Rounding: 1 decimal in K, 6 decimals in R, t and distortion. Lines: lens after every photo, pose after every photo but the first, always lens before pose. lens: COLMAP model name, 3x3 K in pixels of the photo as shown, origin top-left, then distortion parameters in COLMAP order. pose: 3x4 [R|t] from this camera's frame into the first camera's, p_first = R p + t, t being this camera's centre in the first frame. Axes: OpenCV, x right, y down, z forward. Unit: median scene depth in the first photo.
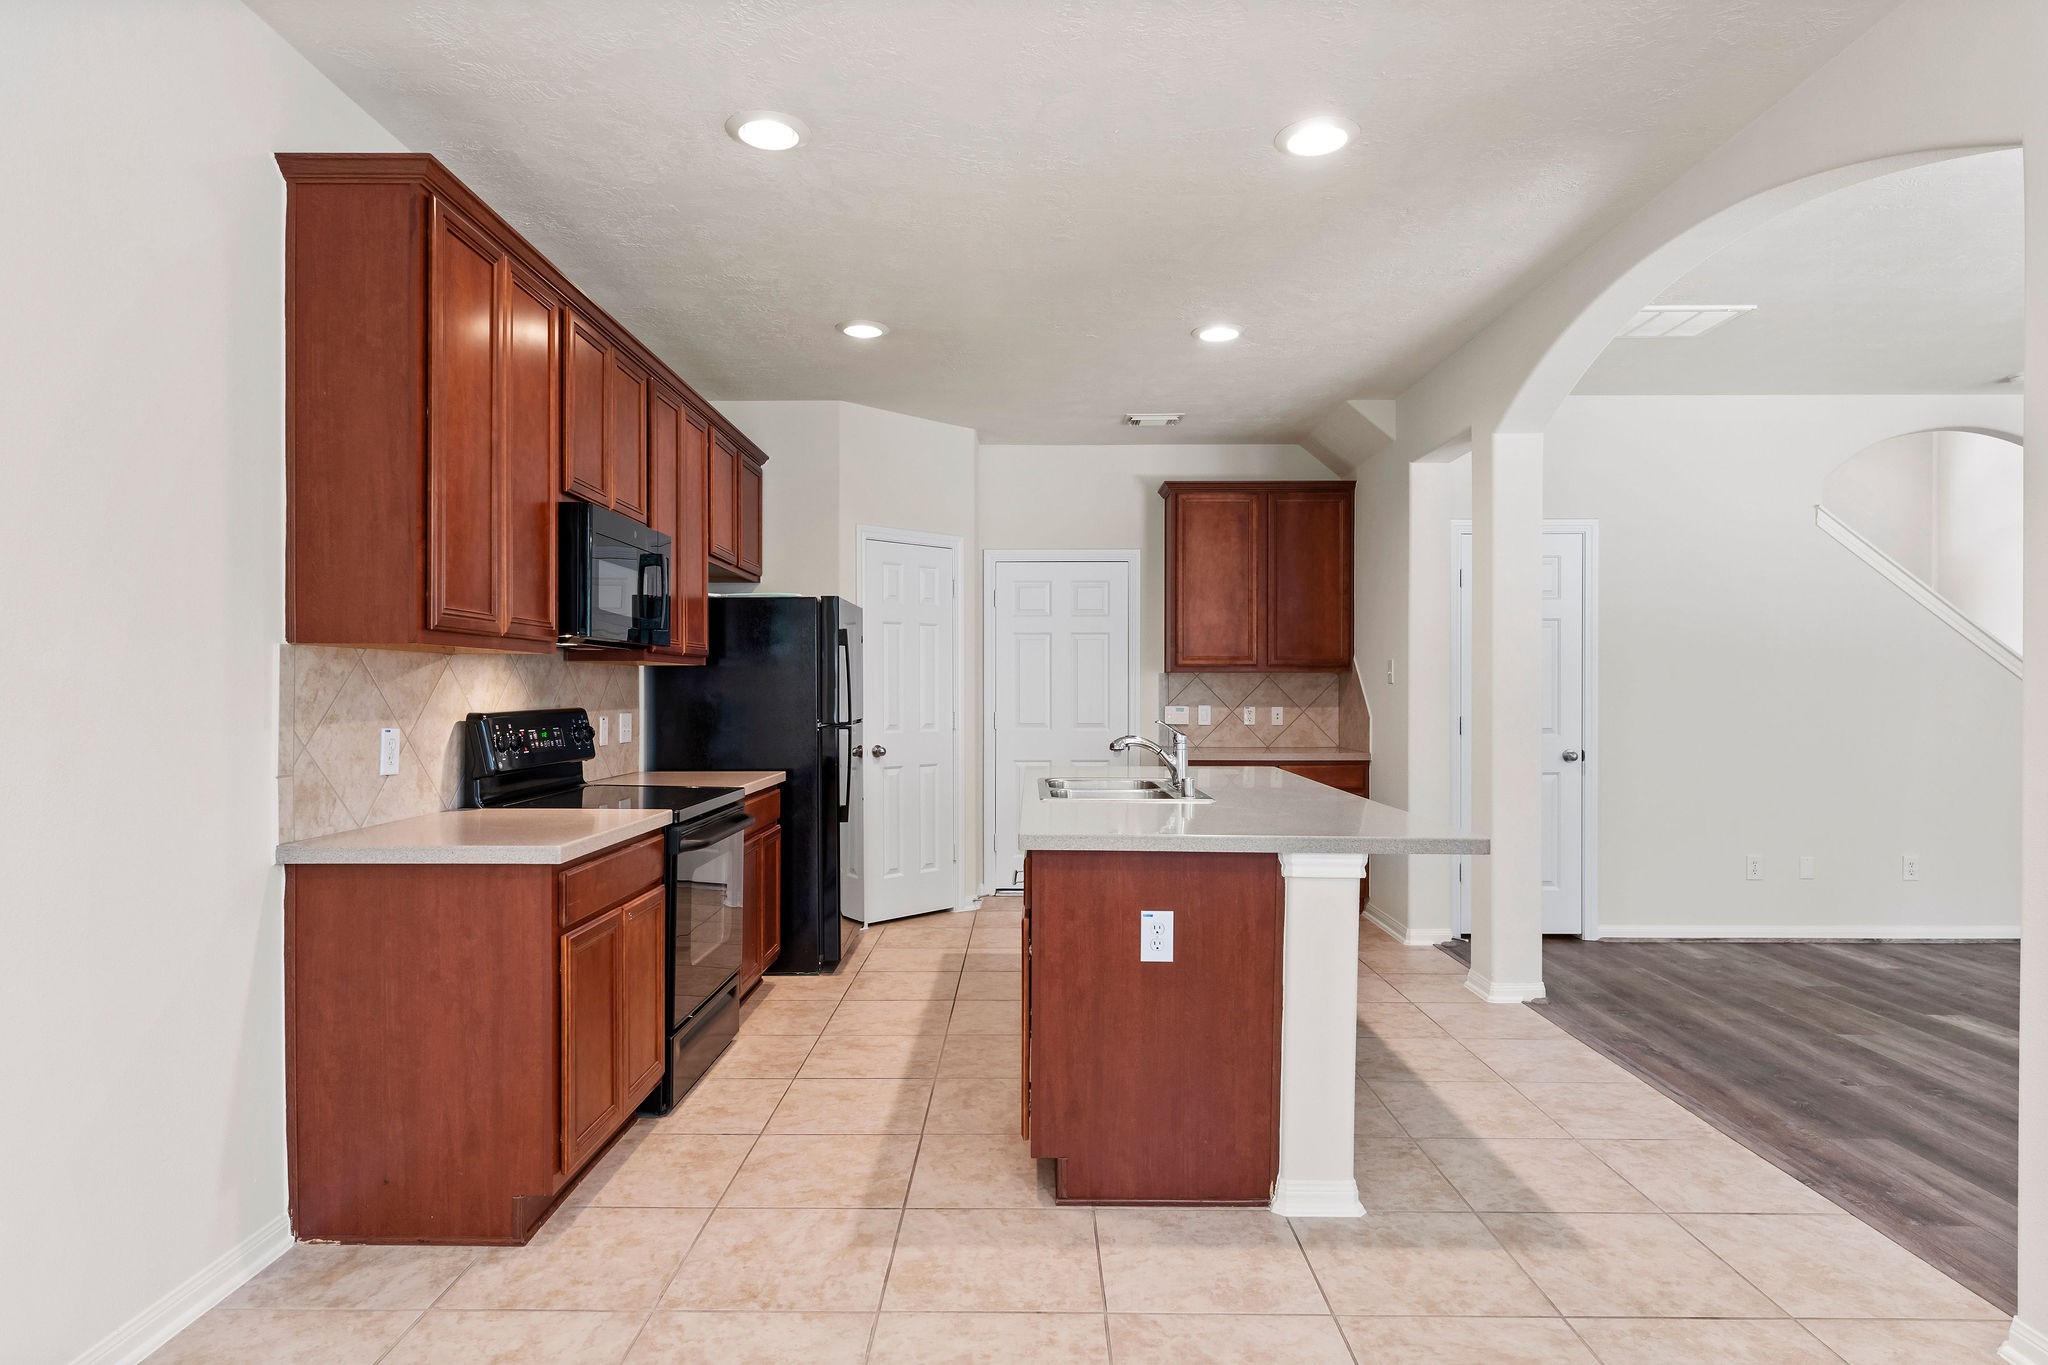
lens RADIAL K [[1133.8, 0, 1018.7], [0, 1133.8, 691.7], [0, 0, 1]] dist [-0.012761, -0.000632]
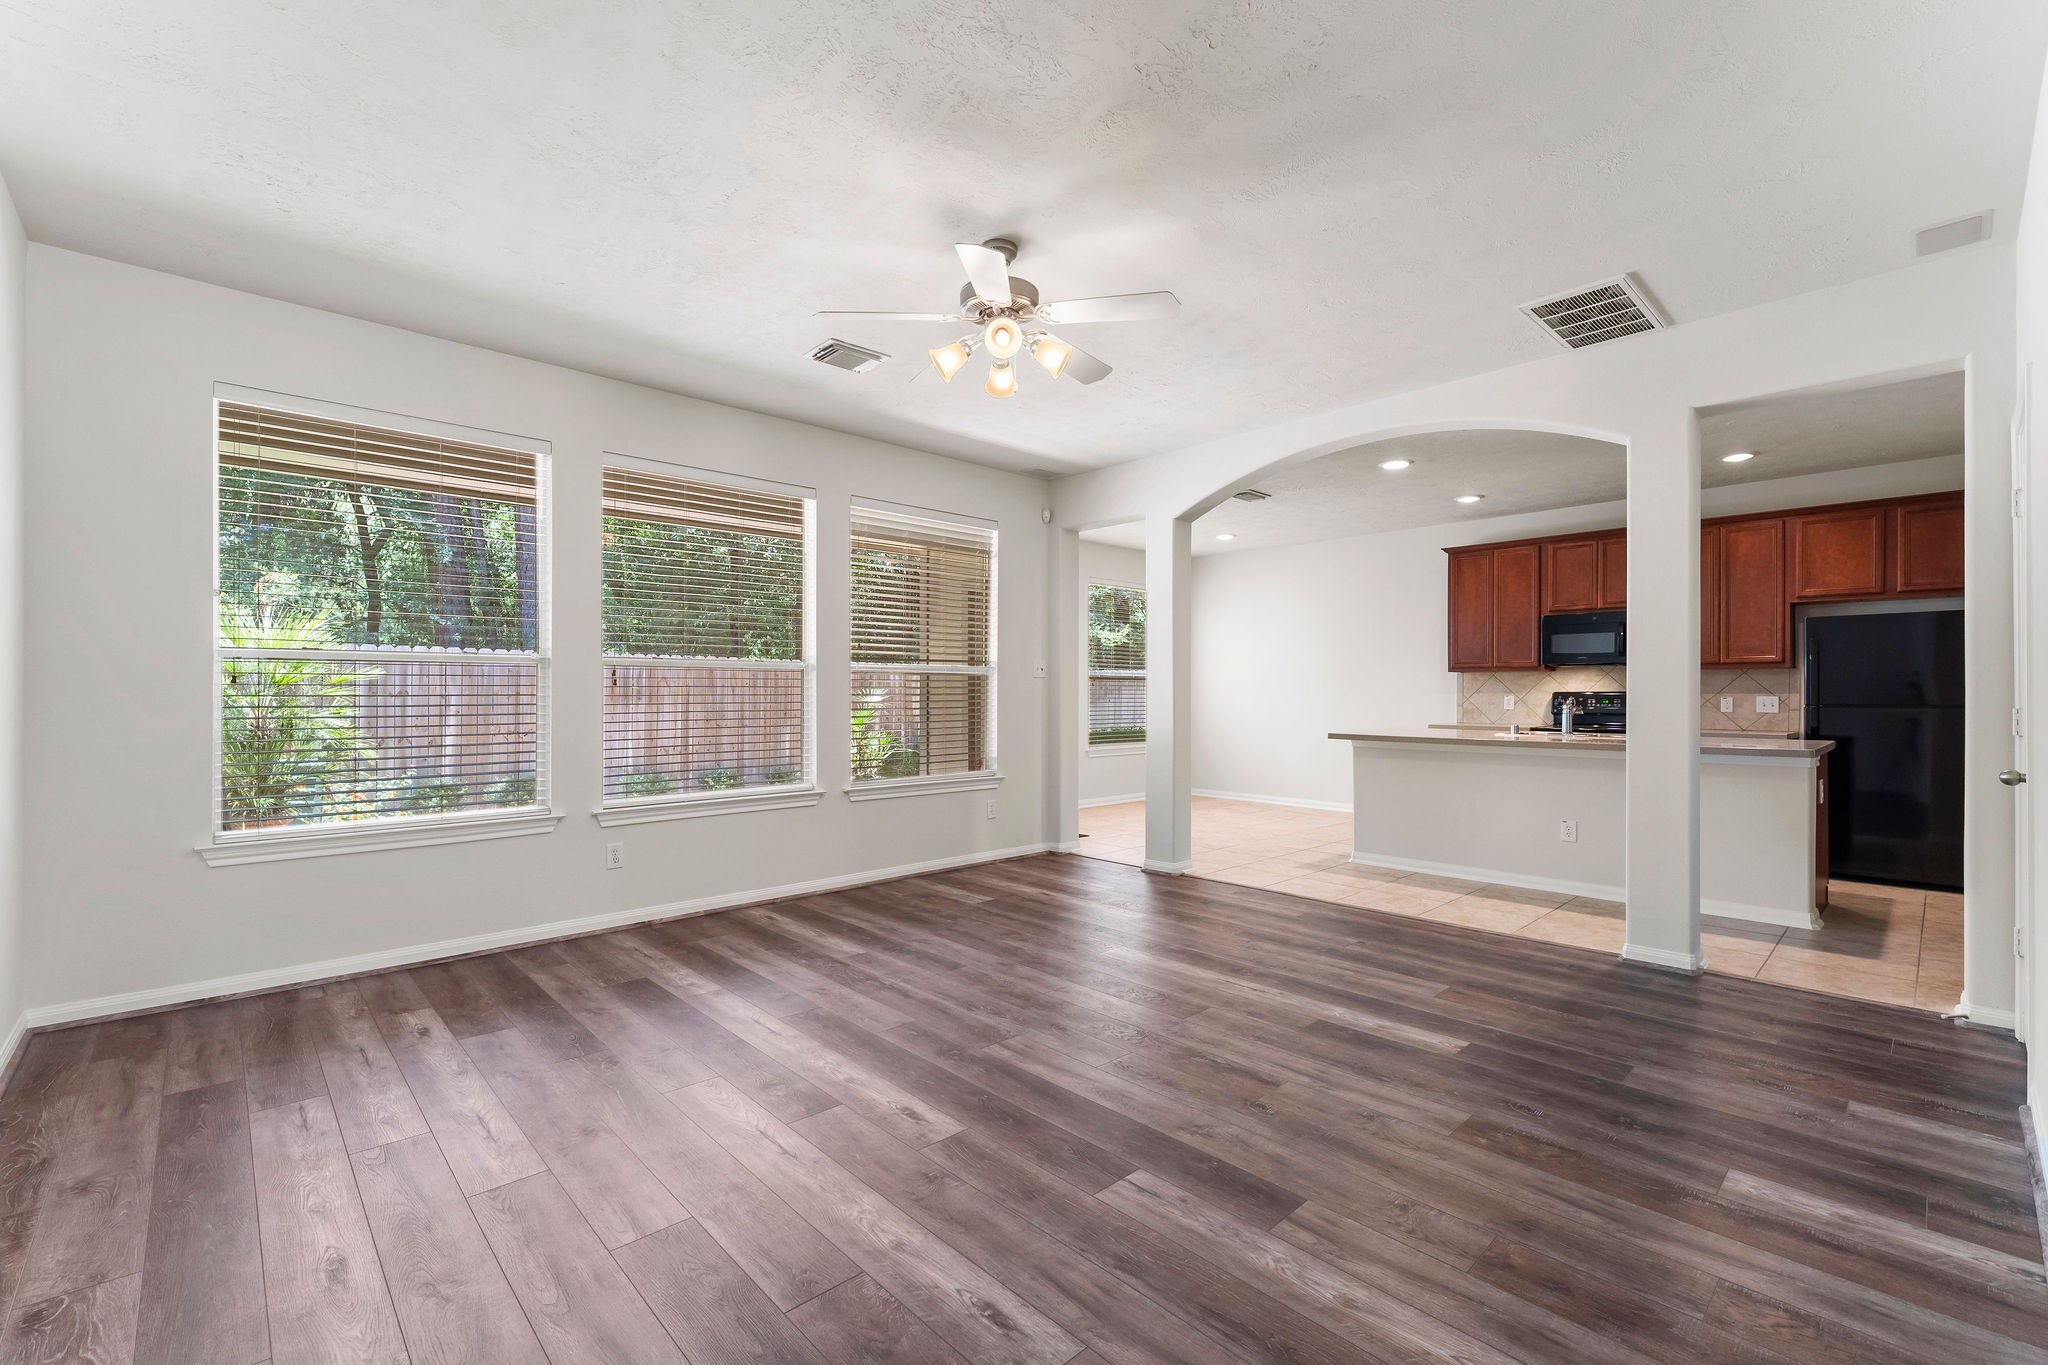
lens RADIAL K [[872.7, 0, 1014.5], [0, 872.7, 690.2], [0, 0, 1]] dist [-0.001197, -0.000129]
pose [[-0.718968, 0.002008, -0.695040, 1.802374], [0.001877, 0.999998, 0.000948, 0.008819], [0.695041, -0.000623, -0.718970, 1.453307]]
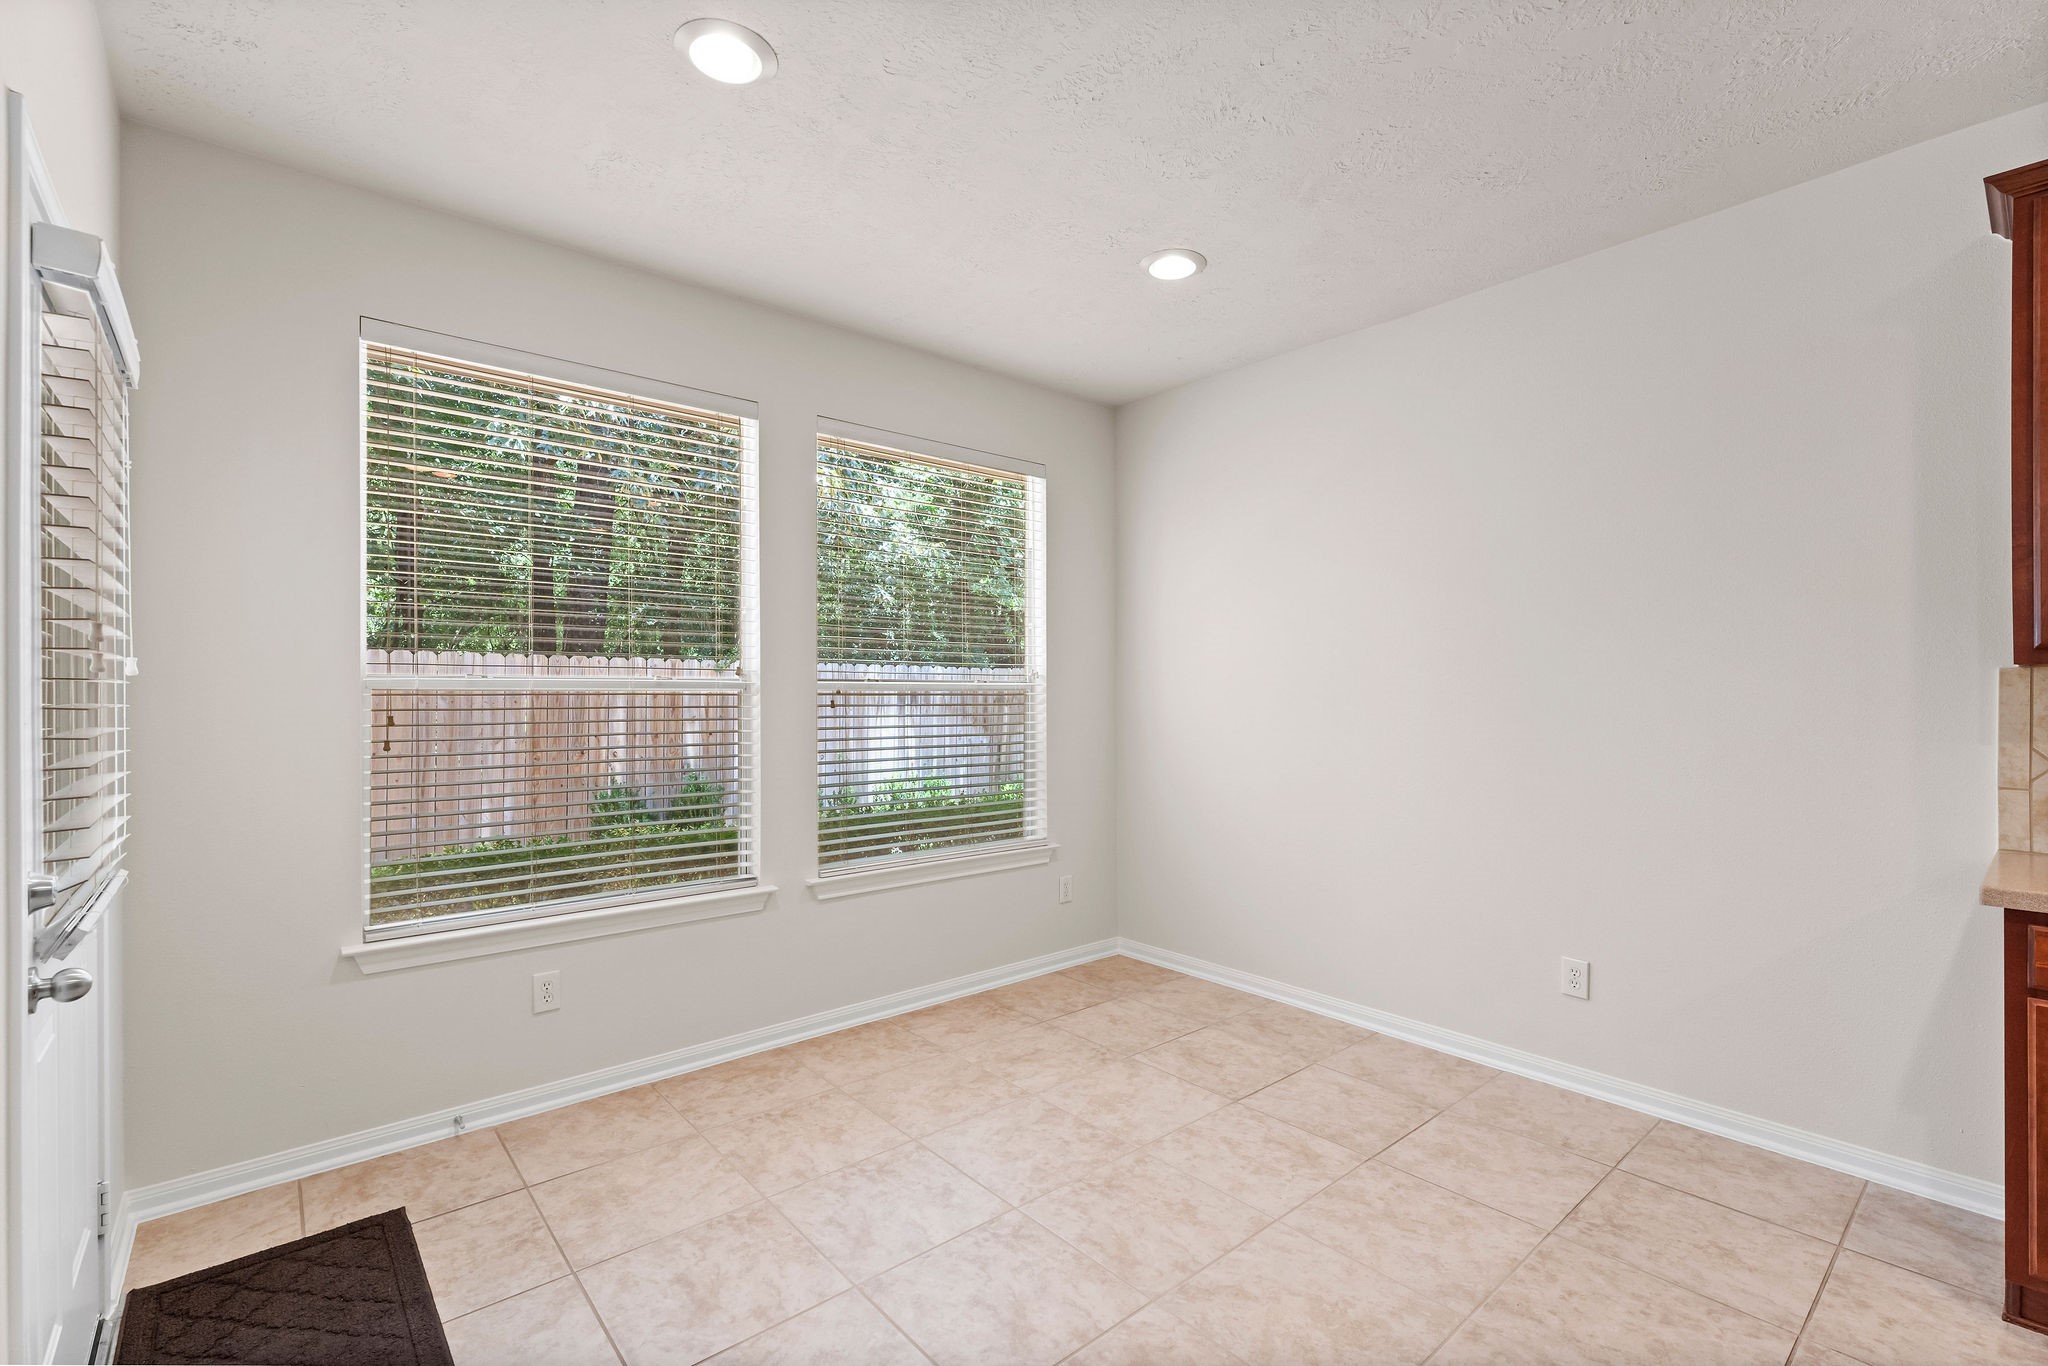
lens RADIAL K [[907.8, 0, 1024.0], [0, 907.8, 683.0], [0, 0, 1]] dist [-0.000403, -0.000268]
pose [[-0.750087, -0.002827, -0.661333, 0.442184], [-0.001816, 0.999996, -0.002215, -0.016187], [0.661336, -0.000460, -0.750089, 0.699502]]
